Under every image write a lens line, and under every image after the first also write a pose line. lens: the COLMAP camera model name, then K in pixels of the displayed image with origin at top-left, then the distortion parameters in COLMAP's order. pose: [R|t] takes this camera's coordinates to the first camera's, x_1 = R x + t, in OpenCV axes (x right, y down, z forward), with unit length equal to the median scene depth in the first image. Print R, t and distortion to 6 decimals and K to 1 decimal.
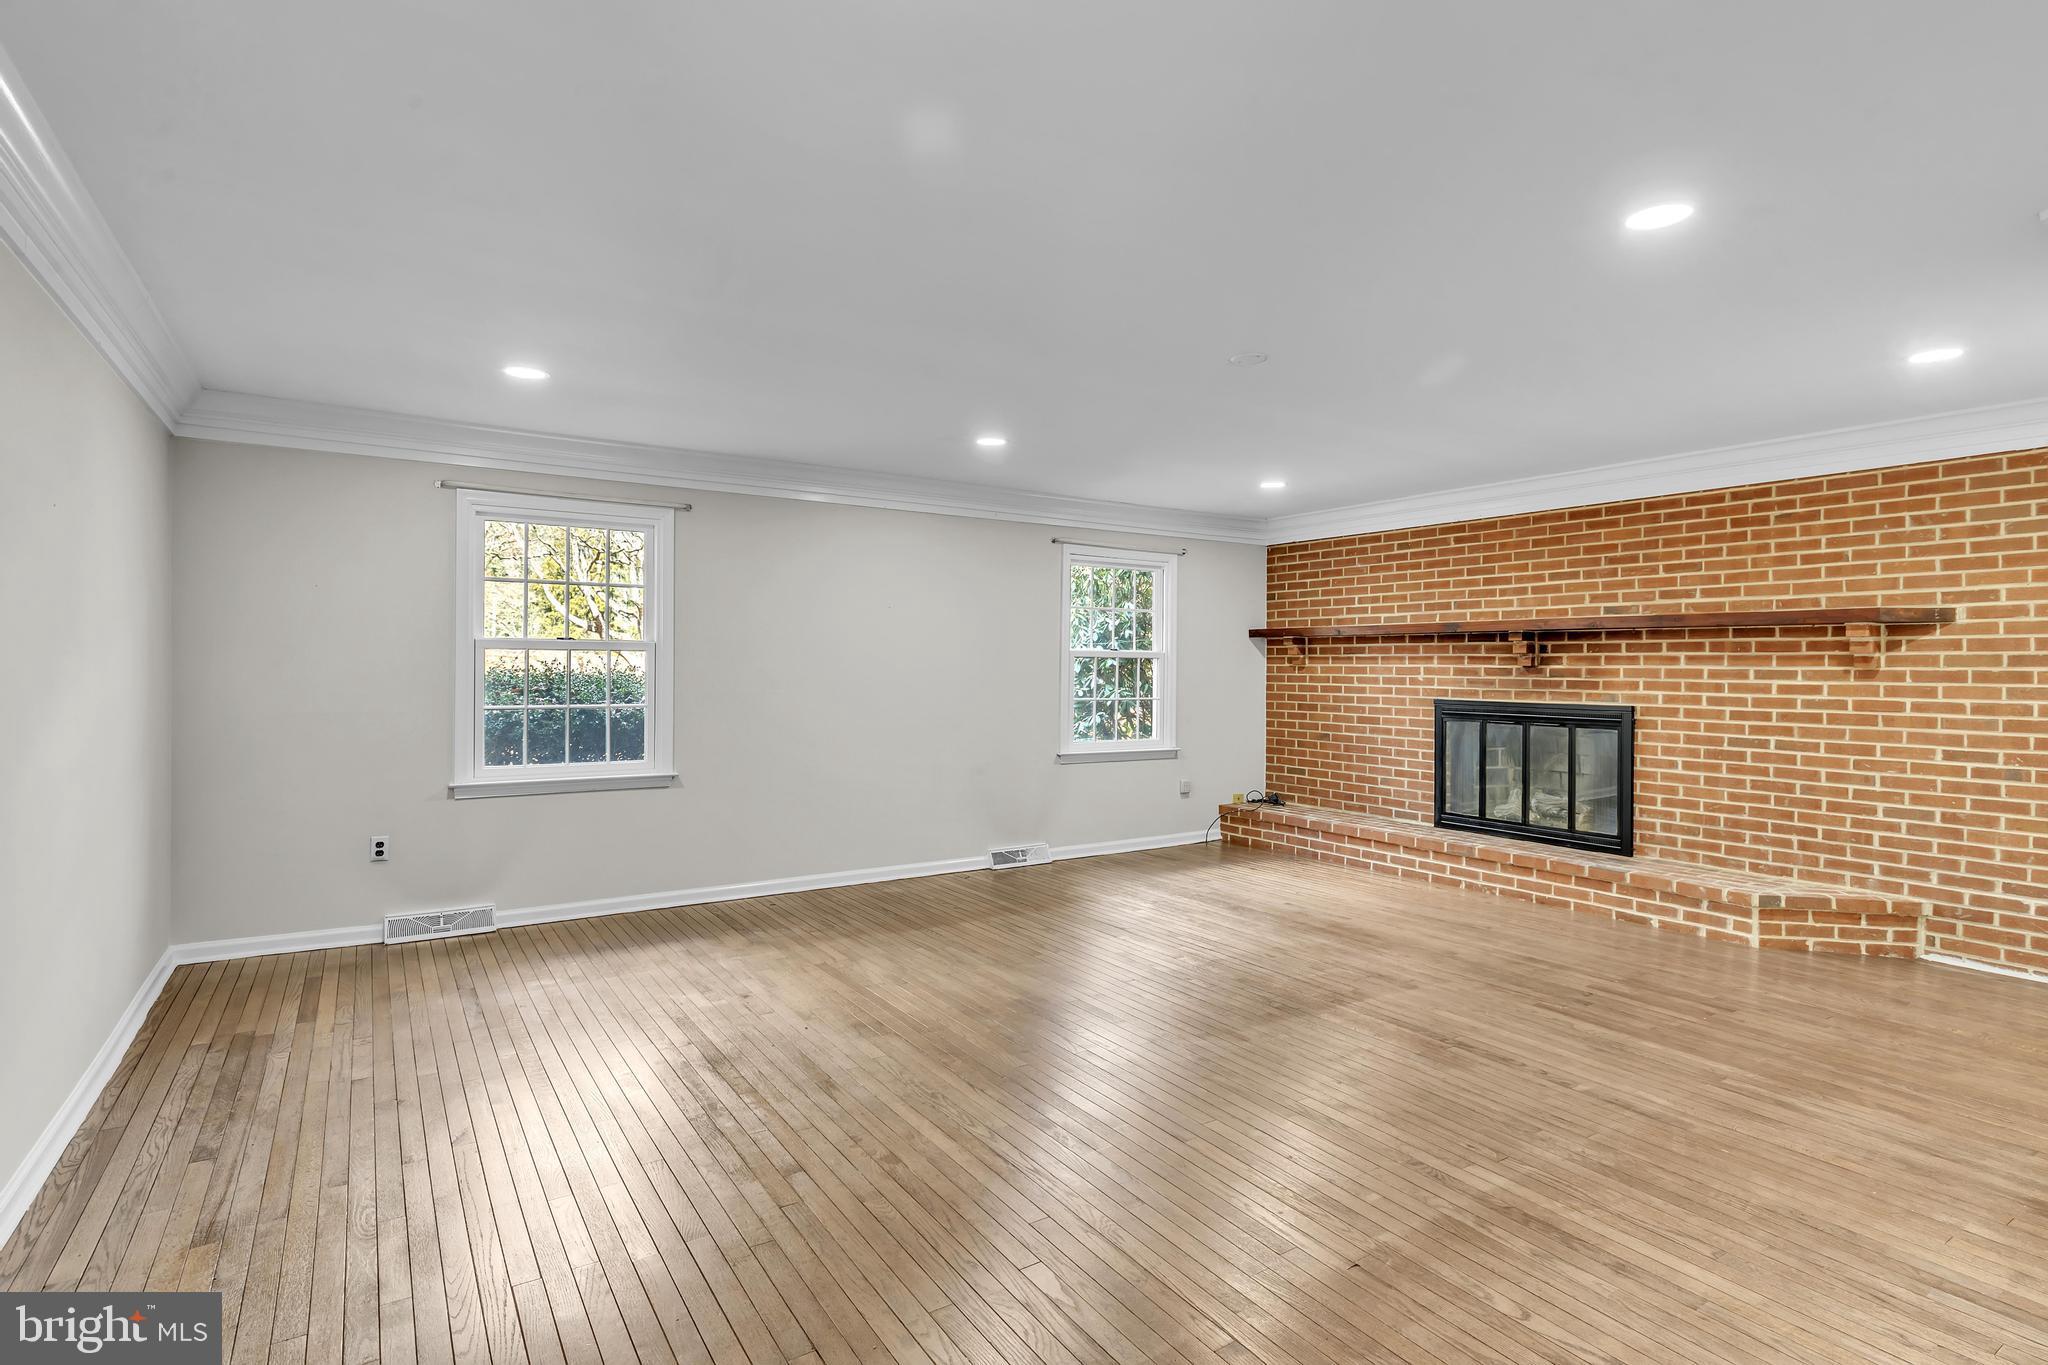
lens RADIAL K [[935.1, 0, 1023.5], [0, 935.1, 673.5], [0, 0, 1]] dist [0.010642, 0.000068]
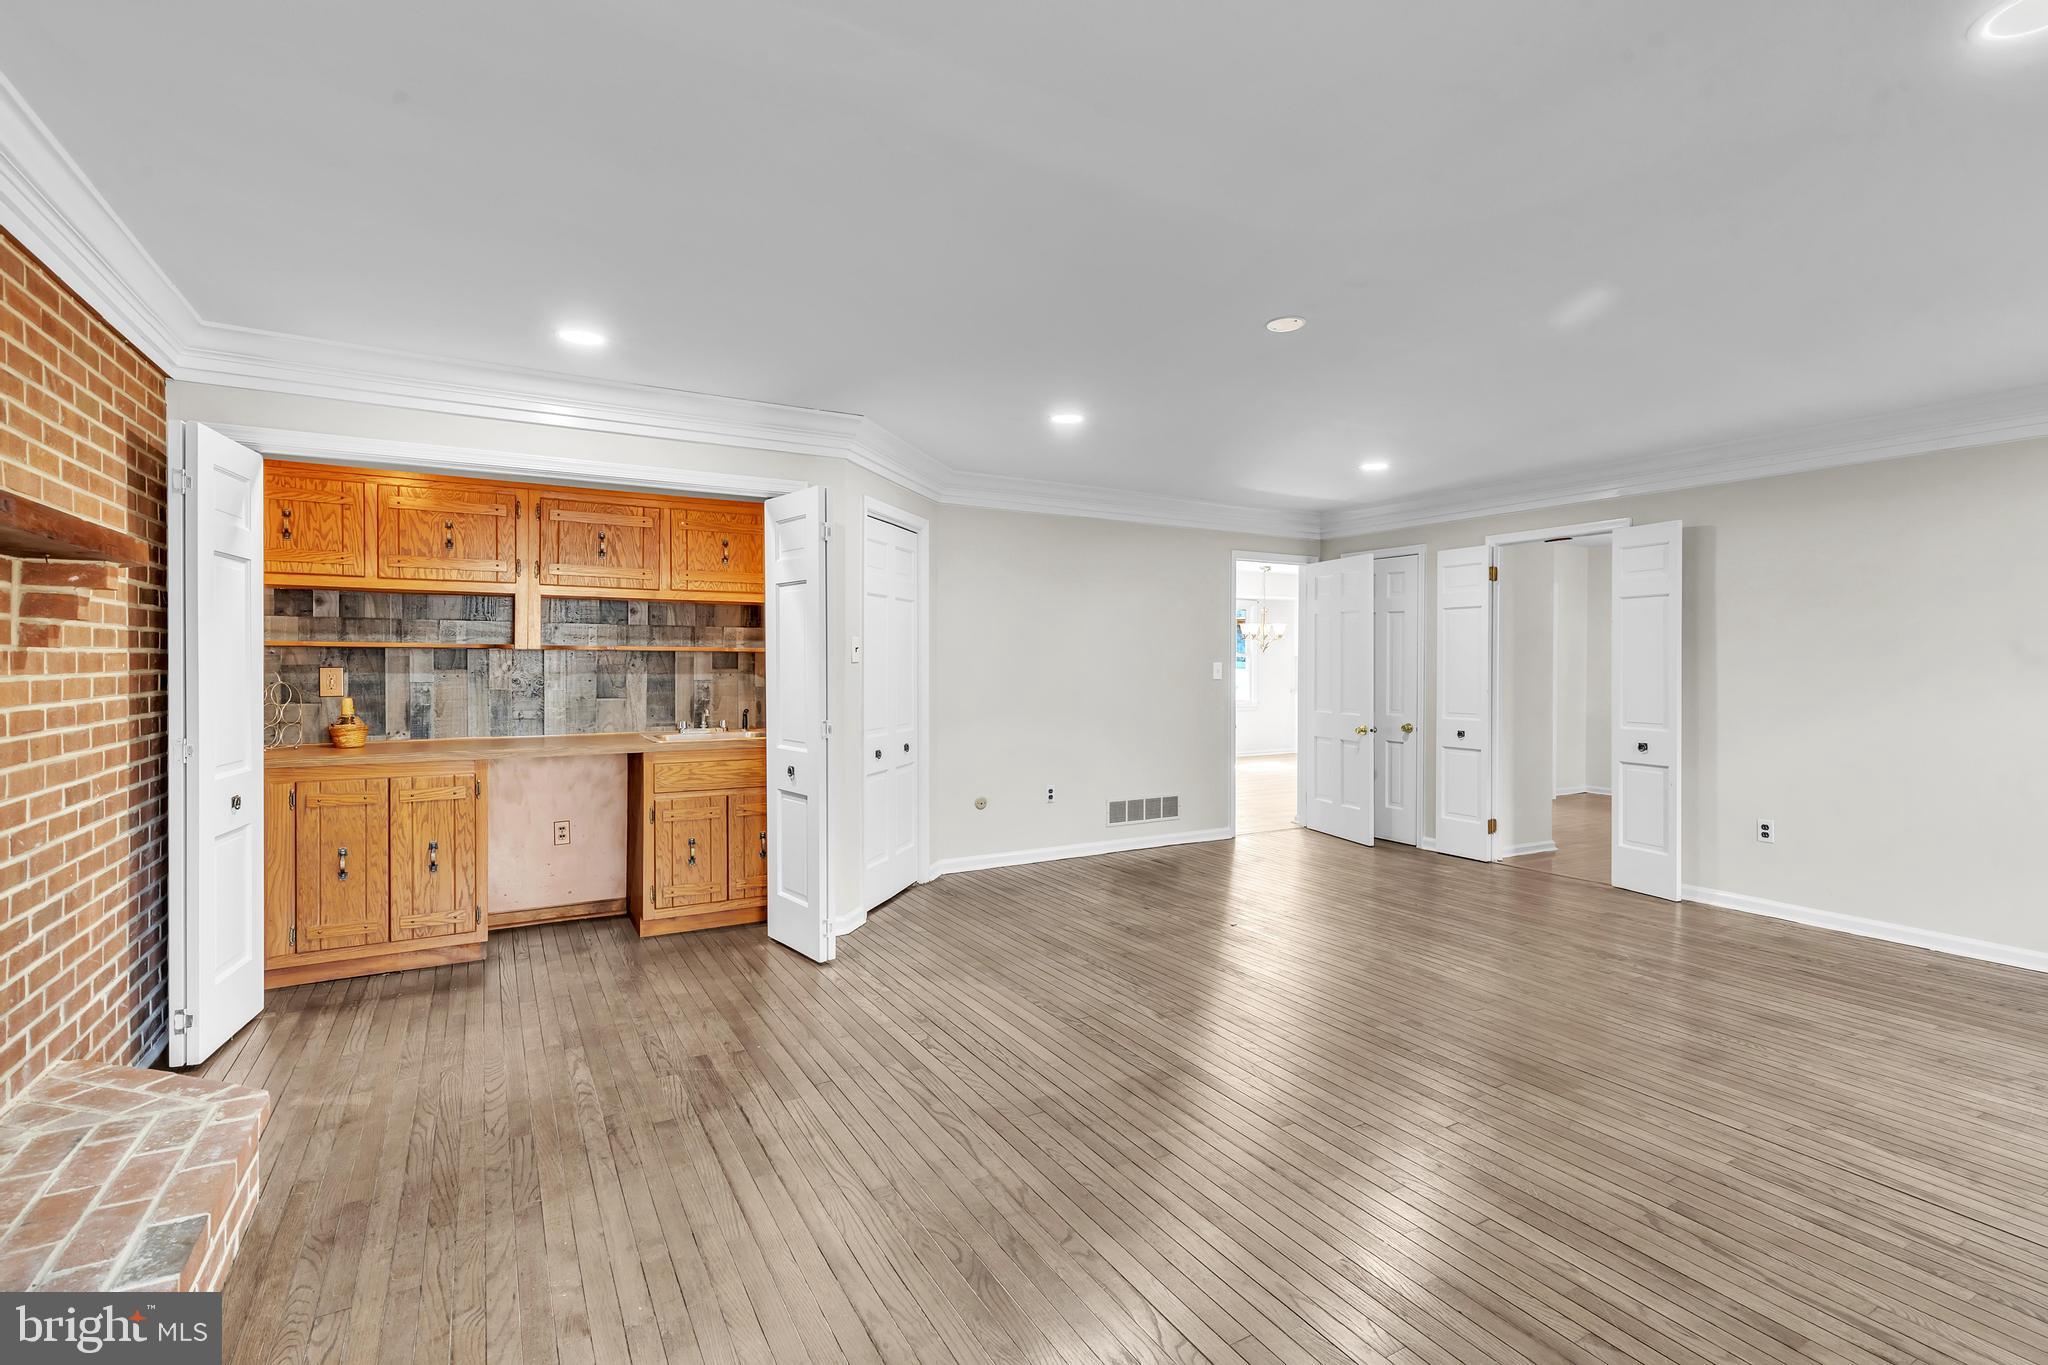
lens RADIAL K [[935.1, 0, 1023.5], [0, 935.1, 673.5], [0, 0, 1]] dist [0.010642, 0.000068]
pose [[-0.999283, -0.002680, 0.037755, 0.445161], [-0.002420, 0.999973, 0.006934, 0.008311], [-0.037772, 0.006837, -0.999263, 1.882061]]
